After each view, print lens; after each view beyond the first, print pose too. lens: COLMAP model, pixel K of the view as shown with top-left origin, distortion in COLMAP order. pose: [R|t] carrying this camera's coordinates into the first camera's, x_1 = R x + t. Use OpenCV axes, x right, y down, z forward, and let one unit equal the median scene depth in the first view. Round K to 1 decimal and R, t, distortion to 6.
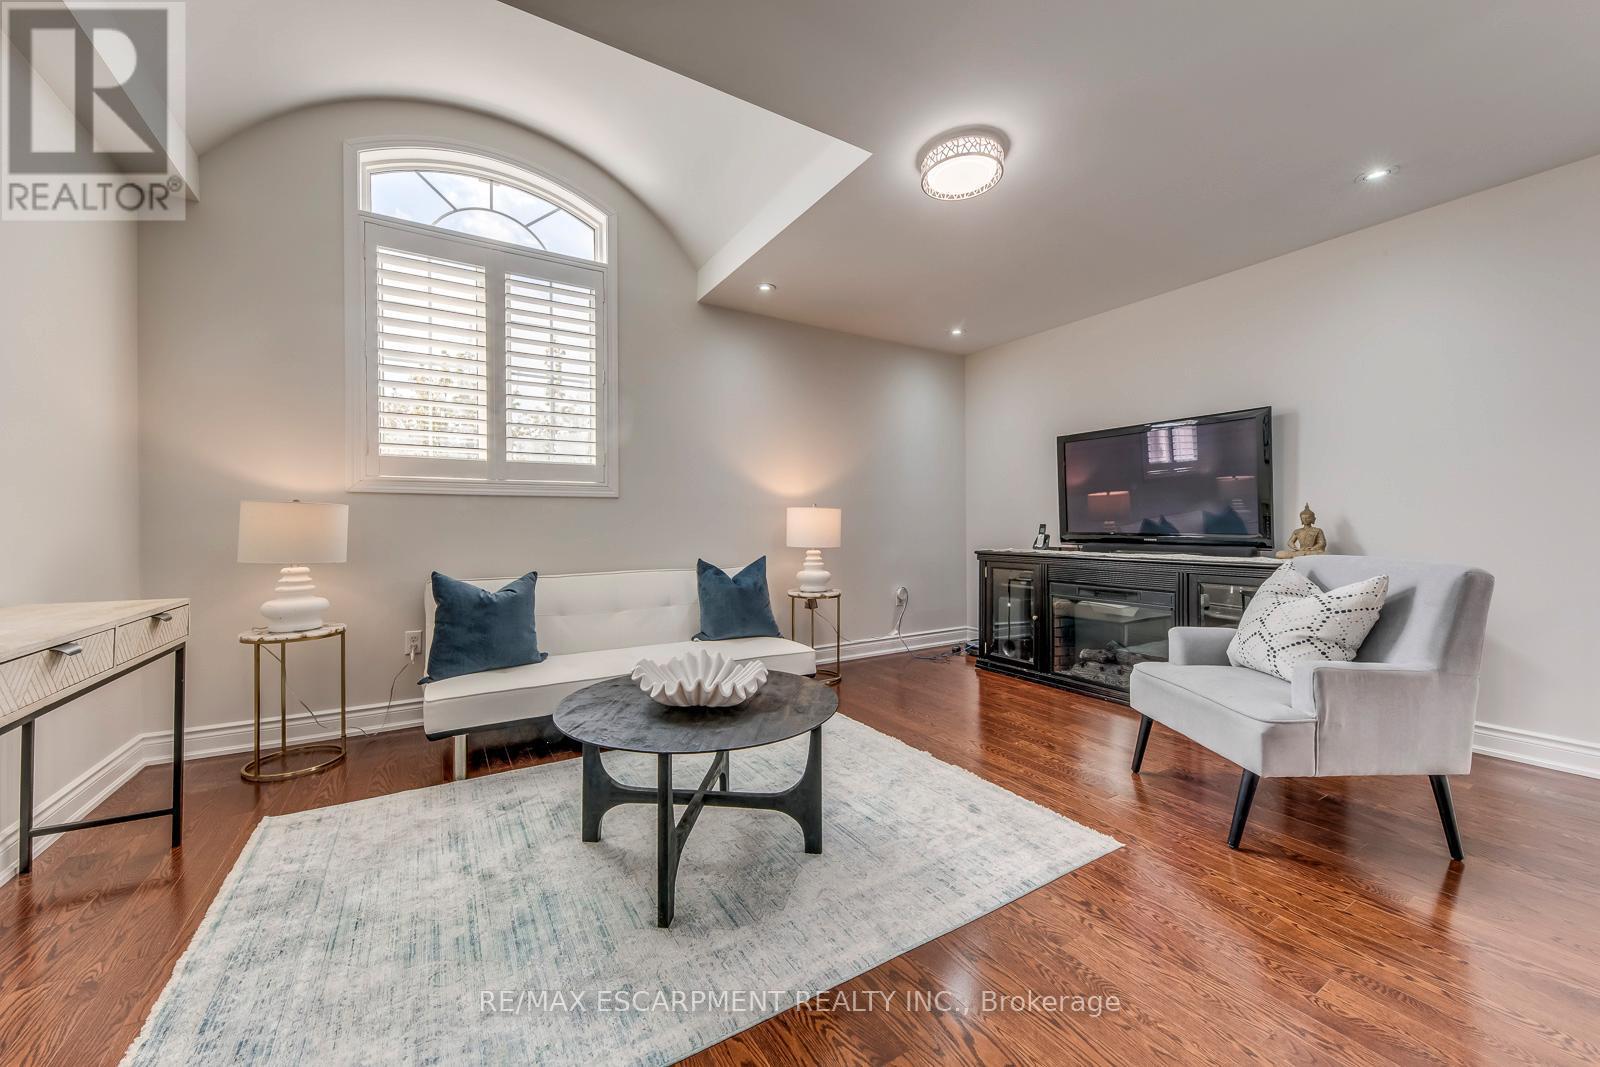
lens RADIAL K [[588.4, 0, 789.8], [0, 588.4, 525.5], [0, 0, 1]] dist [-0.000257, 0.000040]
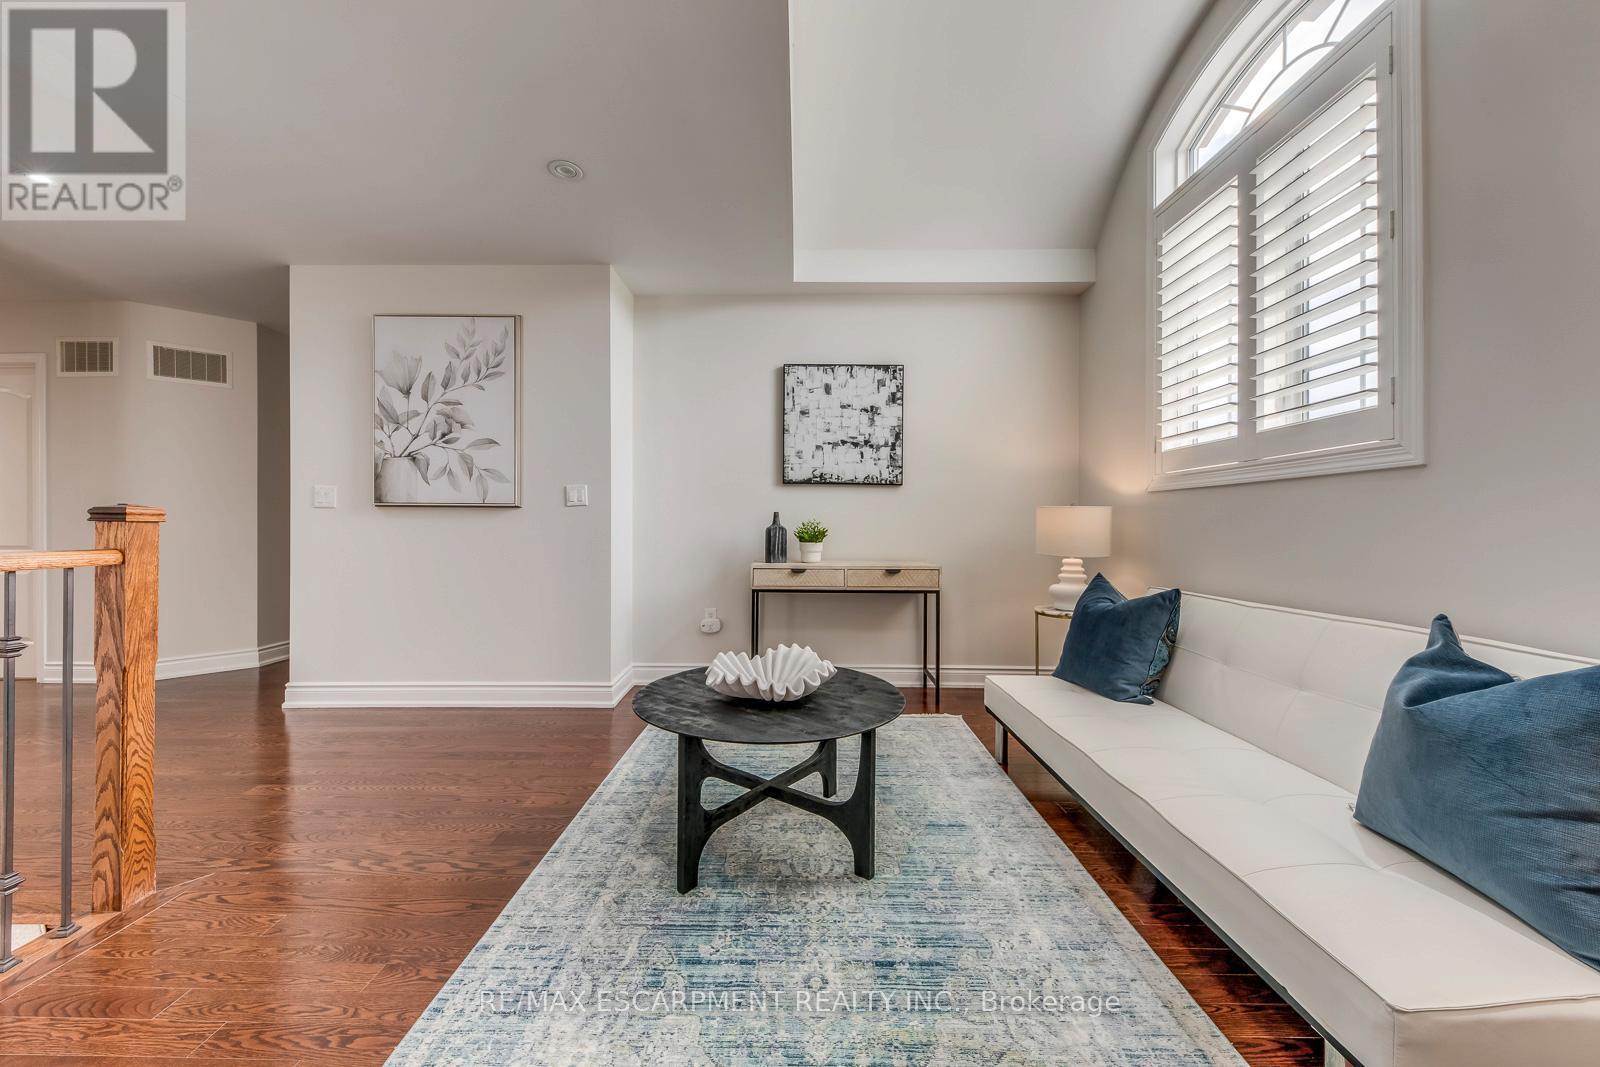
lens RADIAL K [[588.4, 0, 793.4], [0, 588.4, 529.4], [0, 0, 1]] dist [-0.000257, 0.000040]
pose [[-0.524468, 0.006546, -0.851405, 0.430023], [0.002005, 0.999977, 0.006453, -0.000071], [0.851428, 0.001677, -0.524469, 0.961439]]
